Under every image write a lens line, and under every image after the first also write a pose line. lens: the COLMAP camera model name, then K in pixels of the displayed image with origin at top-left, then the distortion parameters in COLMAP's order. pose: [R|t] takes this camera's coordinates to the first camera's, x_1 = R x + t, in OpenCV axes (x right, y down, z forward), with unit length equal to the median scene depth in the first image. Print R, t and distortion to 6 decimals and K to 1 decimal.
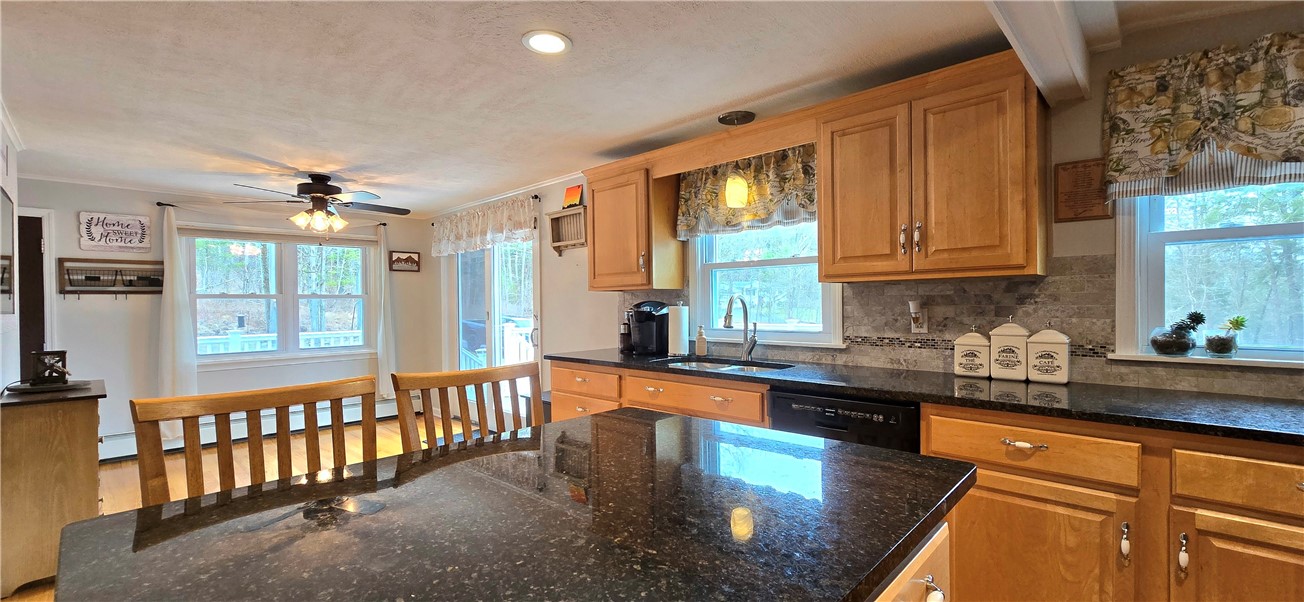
lens RADIAL K [[551.5, 0, 648.4], [0, 551.5, 311.0], [0, 0, 1]] dist [0.005404, -0.002066]
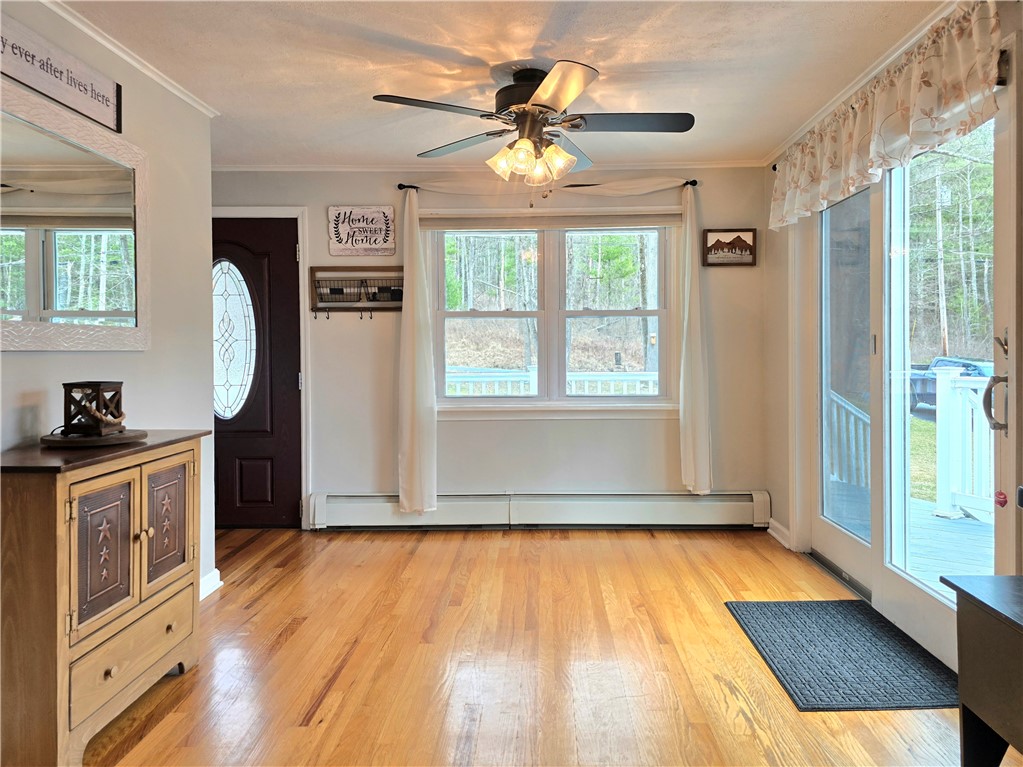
lens RADIAL K [[693.2, 0, 547.7], [0, 693.2, 367.9], [0, 0, 1]] dist [0.030844, -0.006767]
pose [[0.701357, 0.028133, -0.712255, -0.121745], [-0.008935, 0.999489, 0.030680, 0.020313], [0.712755, -0.015154, 0.701250, 0.663730]]
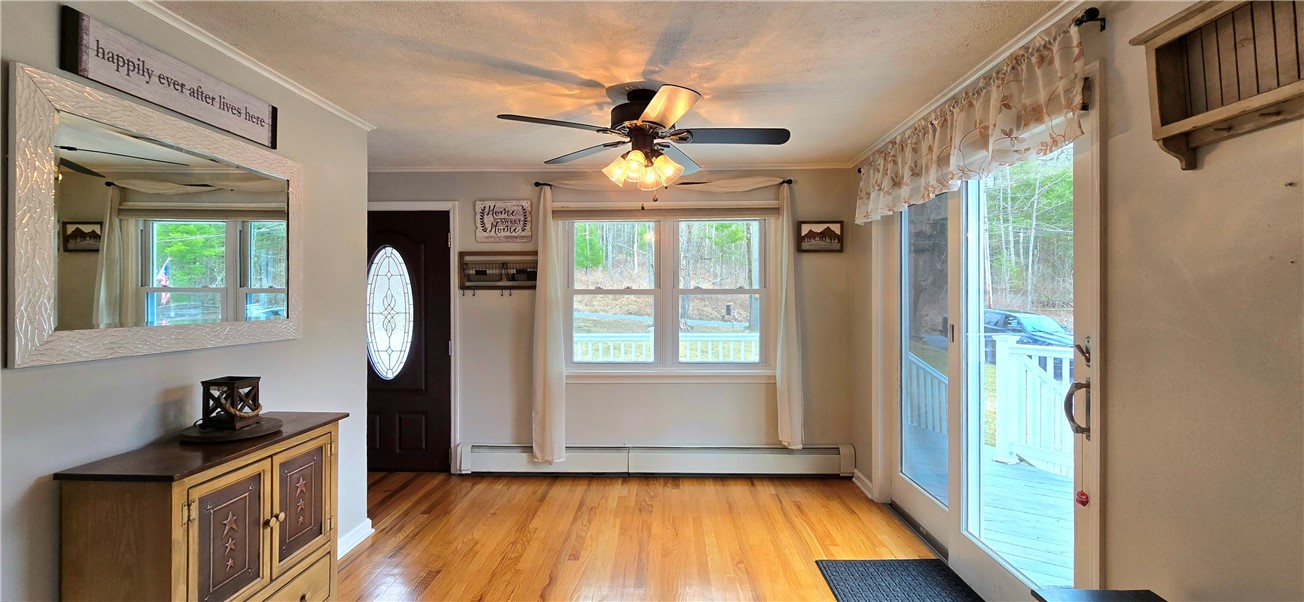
lens RADIAL K [[551.5, 0, 657.9], [0, 551.5, 295.5], [0, 0, 1]] dist [0.005404, -0.002066]
pose [[0.683770, 0.008820, -0.729645, -0.178455], [-0.014567, 0.999893, -0.001565, -0.030602], [0.729553, 0.011698, 0.683825, 0.748850]]
